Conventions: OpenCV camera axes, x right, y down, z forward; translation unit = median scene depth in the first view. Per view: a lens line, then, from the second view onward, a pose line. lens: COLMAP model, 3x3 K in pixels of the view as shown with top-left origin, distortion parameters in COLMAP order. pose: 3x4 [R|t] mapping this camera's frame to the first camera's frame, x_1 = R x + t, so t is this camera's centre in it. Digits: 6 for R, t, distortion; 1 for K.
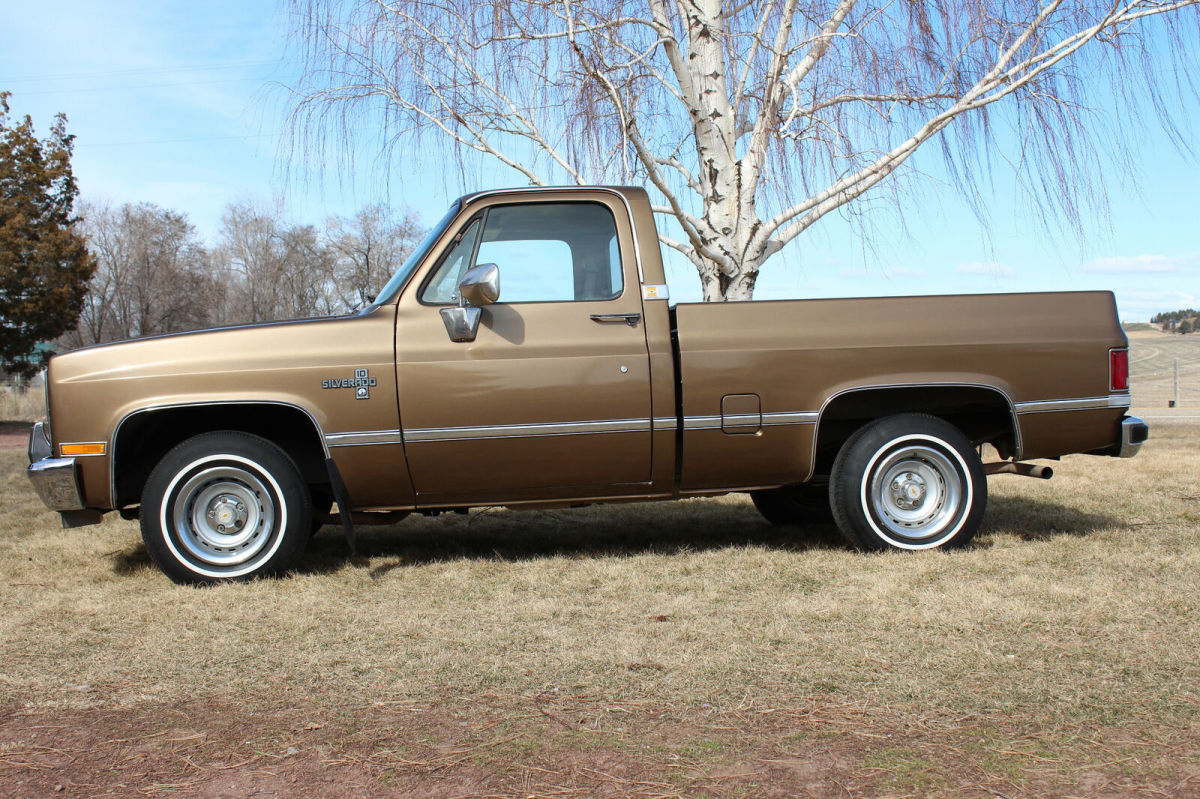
lens RADIAL K [[1532.6, 0, 600.0], [0, 1532.6, 399.5], [0, 0, 1]] dist [-0.073370, -0.017149]
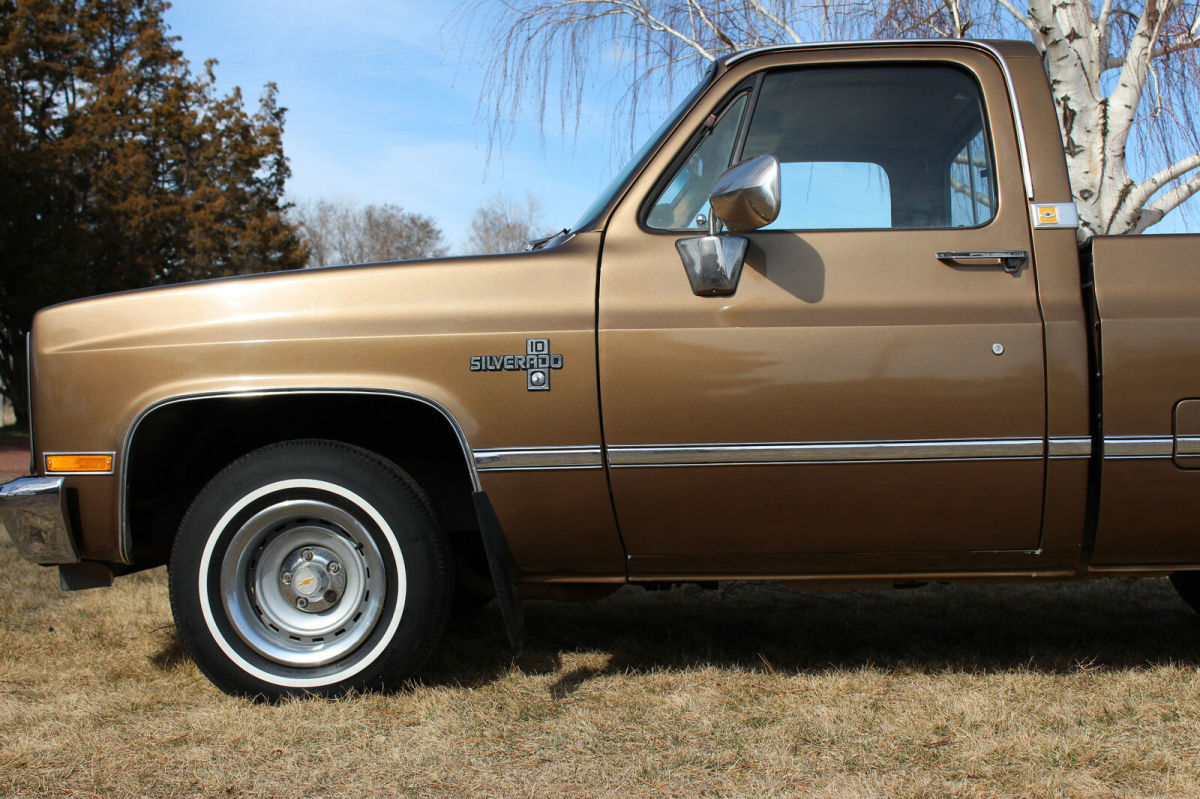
lens RADIAL K [[1656.7, 0, 600.0], [0, 1656.7, 399.5], [0, 0, 1]] dist [-0.050023, -0.036187]
pose [[0.985843, 0.022325, -0.166178, -0.026046], [-0.025113, 0.999577, -0.014694, 0.010984], [0.165779, 0.018659, 0.985986, 0.360263]]
